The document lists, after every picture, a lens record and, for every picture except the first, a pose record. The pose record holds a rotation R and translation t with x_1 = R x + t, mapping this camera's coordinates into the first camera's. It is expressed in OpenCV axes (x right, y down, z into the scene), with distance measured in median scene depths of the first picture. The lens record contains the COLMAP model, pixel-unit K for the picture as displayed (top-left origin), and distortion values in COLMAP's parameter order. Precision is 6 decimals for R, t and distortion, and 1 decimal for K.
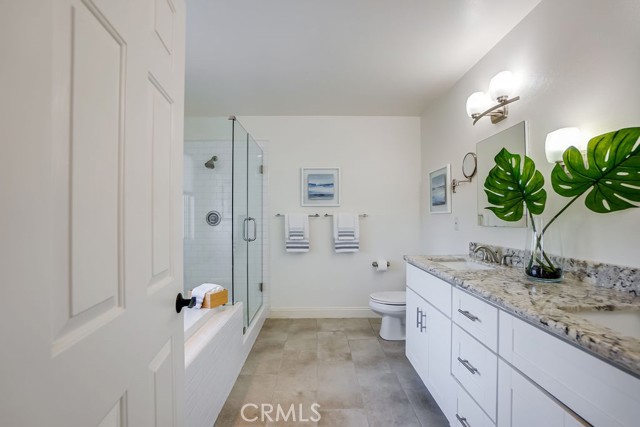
lens RADIAL K [[281.8, 0, 320.0], [0, 281.8, 213.5], [0, 0, 1]] dist [-0.061266, 0.021850]
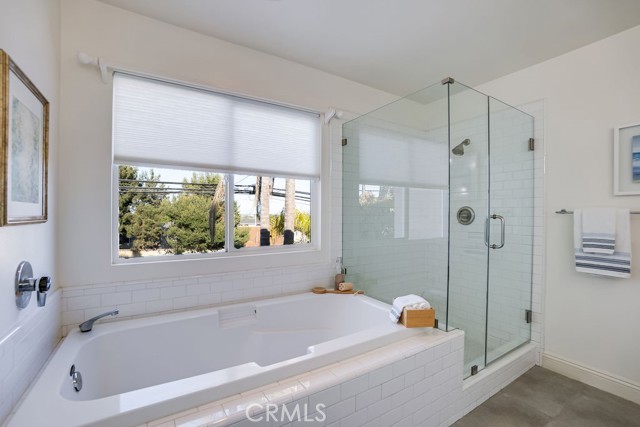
lens RADIAL K [[281.8, 0, 320.0], [0, 281.8, 213.5], [0, 0, 1]] dist [-0.061266, 0.021850]
pose [[0.518544, 0.004098, -0.855041, 0.102713], [0.005270, 0.999954, 0.007988, 0.002699], [0.855035, -0.008648, 0.518499, 0.234471]]
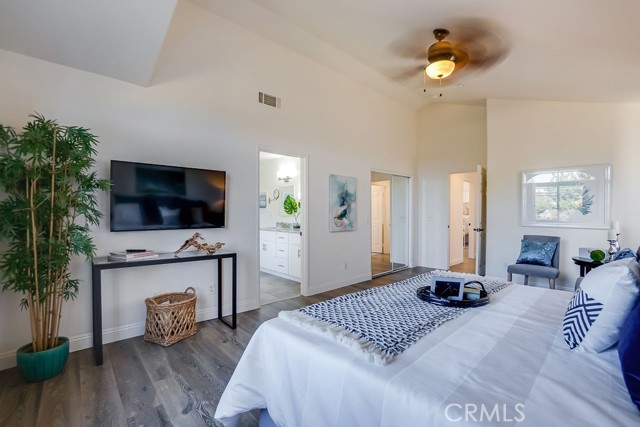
lens RADIAL K [[281.8, 0, 320.0], [0, 281.8, 213.5], [0, 0, 1]] dist [-0.061266, 0.021850]
pose [[0.741308, -0.005747, 0.671140, -0.704593], [-0.008048, 0.999815, 0.017451, -0.024037], [-0.671116, -0.018338, 0.741125, -0.947230]]
